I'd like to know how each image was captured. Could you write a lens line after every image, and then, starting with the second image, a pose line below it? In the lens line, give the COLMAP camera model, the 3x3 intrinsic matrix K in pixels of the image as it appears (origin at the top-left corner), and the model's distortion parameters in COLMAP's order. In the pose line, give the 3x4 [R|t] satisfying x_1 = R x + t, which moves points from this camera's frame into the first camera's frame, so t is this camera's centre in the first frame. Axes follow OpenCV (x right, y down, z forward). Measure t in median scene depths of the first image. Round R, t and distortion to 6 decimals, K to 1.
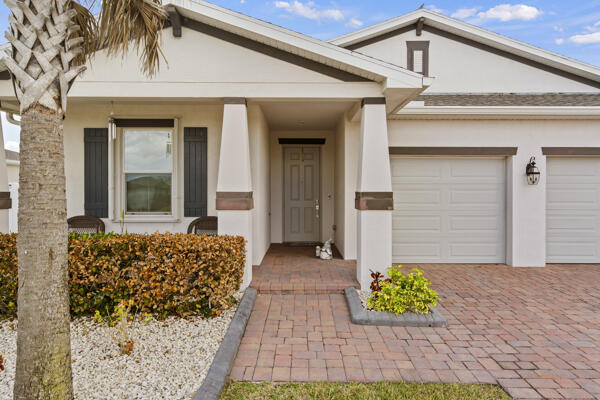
lens RADIAL K [[403.9, 0, 299.1], [0, 403.9, 190.0], [0, 0, 1]] dist [-0.000706, 0.000850]
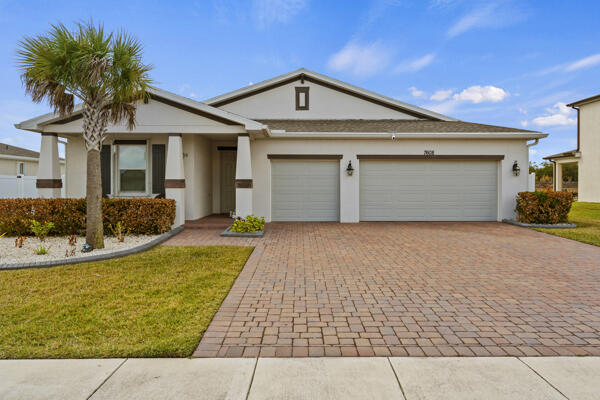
lens RADIAL K [[411.5, 0, 302.3], [0, 411.5, 184.8], [0, 0, 1]] dist [-0.021979, -0.000646]
pose [[0.999868, 0.001394, 0.016188, 0.364091], [-0.001478, 0.999985, 0.005203, 0.016804], [-0.016181, -0.005227, 0.999855, -0.867569]]
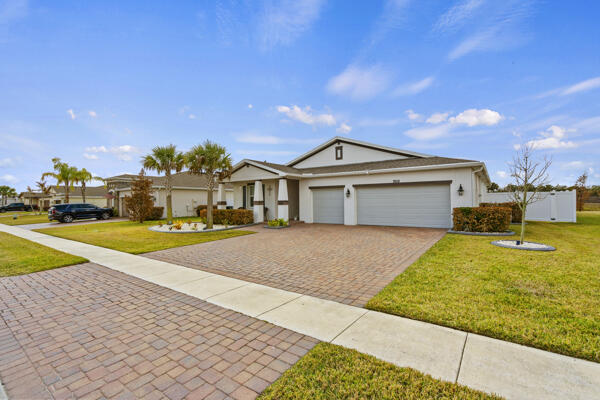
lens RADIAL K [[270.2, 0, 300.0], [0, 270.2, 200.0], [0, 0, 1]] dist [-0.000057, 0.000061]
pose [[0.814846, -0.009234, -0.579604, 1.565432], [0.006343, 0.999955, -0.007014, 0.017565], [0.579643, 0.002039, 0.814868, -0.917435]]
